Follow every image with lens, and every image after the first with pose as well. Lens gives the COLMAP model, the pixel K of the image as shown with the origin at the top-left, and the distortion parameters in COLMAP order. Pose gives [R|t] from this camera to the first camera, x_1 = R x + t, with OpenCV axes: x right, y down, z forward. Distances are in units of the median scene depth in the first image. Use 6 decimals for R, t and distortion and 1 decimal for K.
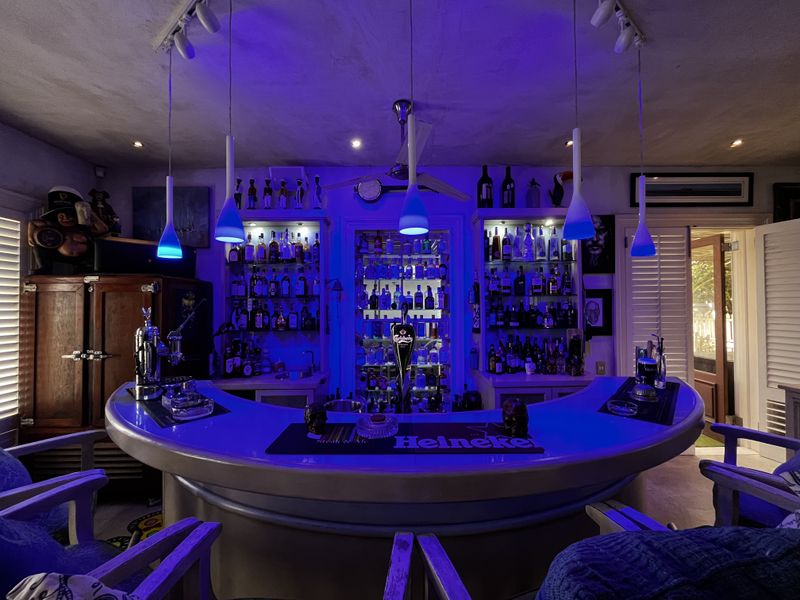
lens RADIAL K [[325.1, 0, 397.6], [0, 325.1, 302.8], [0, 0, 1]] dist [-0.001022, -0.001035]
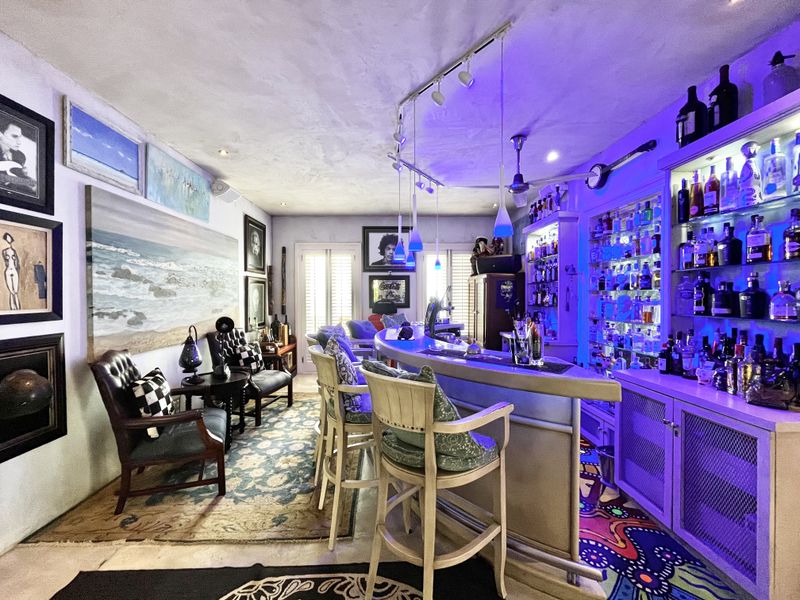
lens RADIAL K [[325.1, 0, 395.4], [0, 325.1, 298.5], [0, 0, 1]] dist [-0.001022, -0.001035]
pose [[0.007969, 0.015635, -0.999846, 0.993252], [0.017422, 0.999724, 0.015772, 0.019234], [0.999816, -0.017545, 0.007694, 0.342466]]
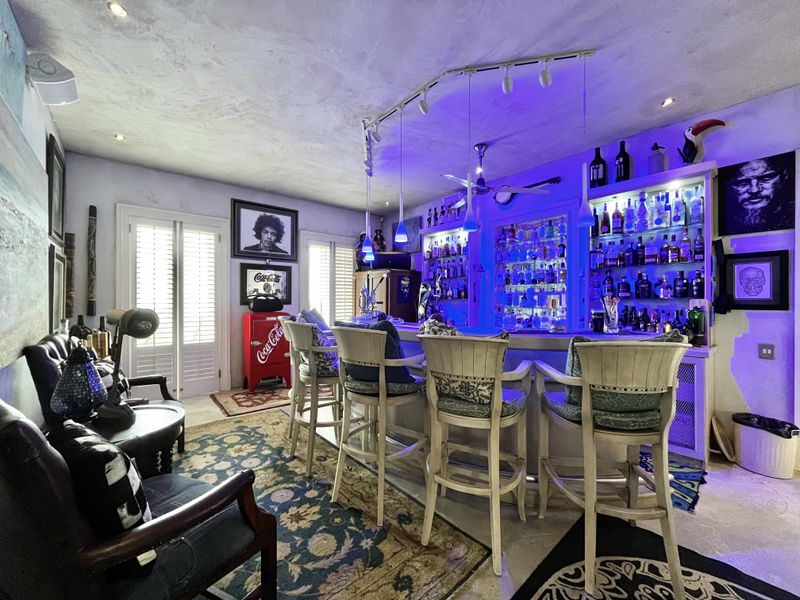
lens RADIAL K [[325.1, 0, 400.1], [0, 325.1, 298.4], [0, 0, 1]] dist [-0.001022, -0.001035]
pose [[0.640620, 0.005503, -0.767839, 0.687245], [0.004886, 0.999925, 0.011243, 0.061670], [0.767843, -0.010954, 0.640545, -0.197154]]
